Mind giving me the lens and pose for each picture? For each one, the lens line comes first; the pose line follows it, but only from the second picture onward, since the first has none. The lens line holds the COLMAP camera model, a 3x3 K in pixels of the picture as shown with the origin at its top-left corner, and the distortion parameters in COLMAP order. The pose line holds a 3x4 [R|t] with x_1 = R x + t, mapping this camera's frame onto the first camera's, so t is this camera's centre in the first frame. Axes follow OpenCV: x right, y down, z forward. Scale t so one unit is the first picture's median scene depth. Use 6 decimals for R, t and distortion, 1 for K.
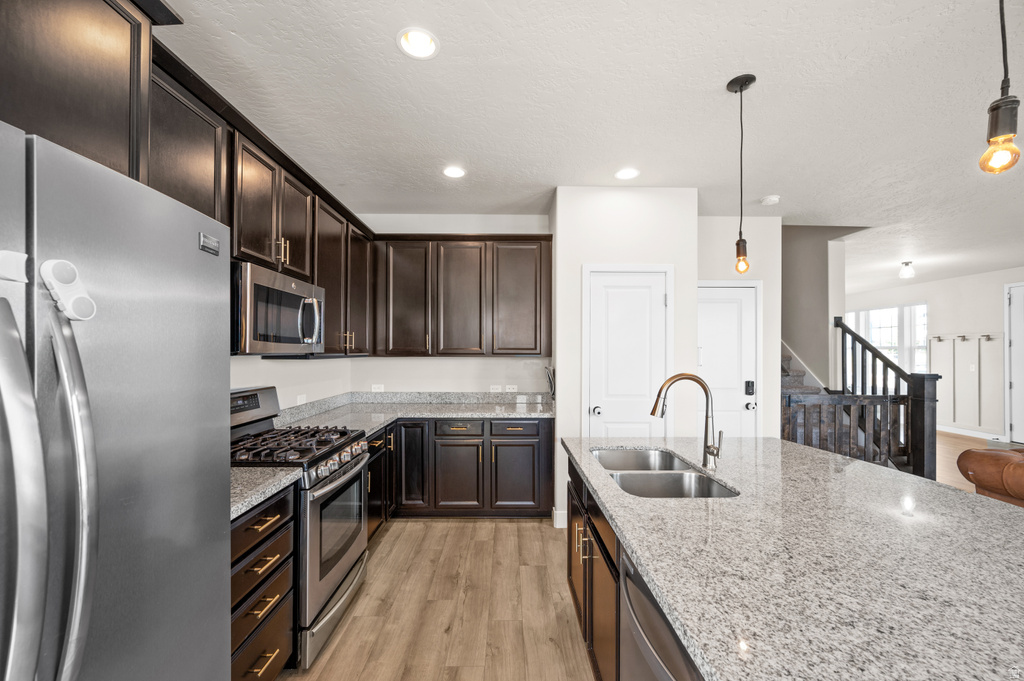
lens RADIAL K [[412.2, 0, 508.9], [0, 412.2, 345.8], [0, 0, 1]] dist [-0.002405, -0.000068]
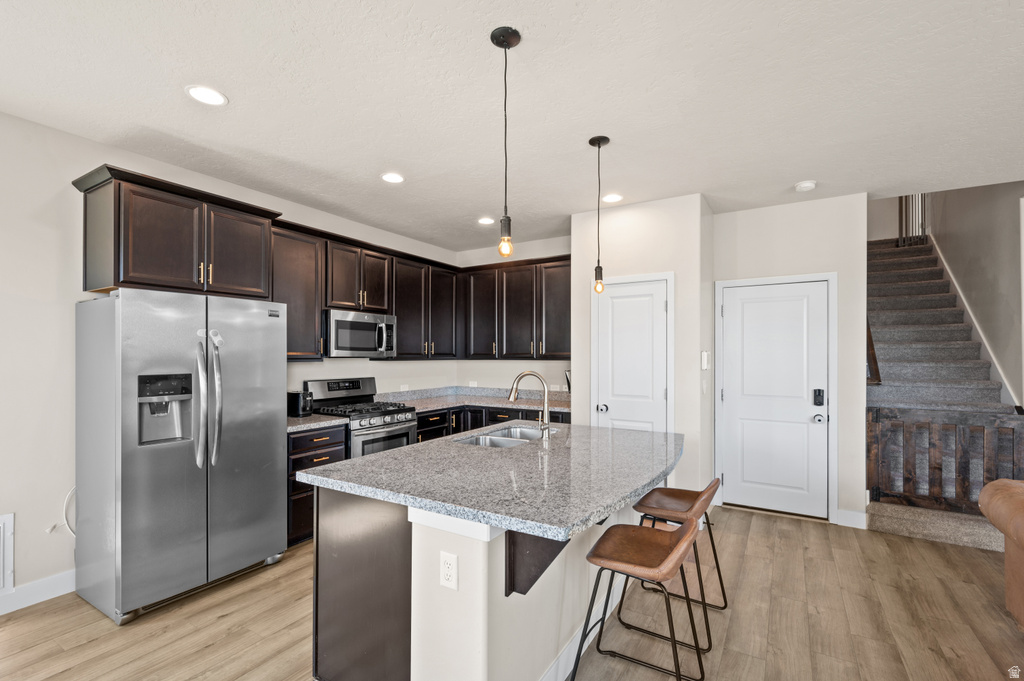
lens RADIAL K [[468.7, 0, 511.4], [0, 468.7, 345.7], [0, 0, 1]] dist [0.005586, 0.000359]
pose [[0.844994, -0.013059, -0.534616, 0.736716], [0.009112, 0.999908, -0.010024, -0.002738], [0.534698, 0.003599, 0.845036, -0.235454]]
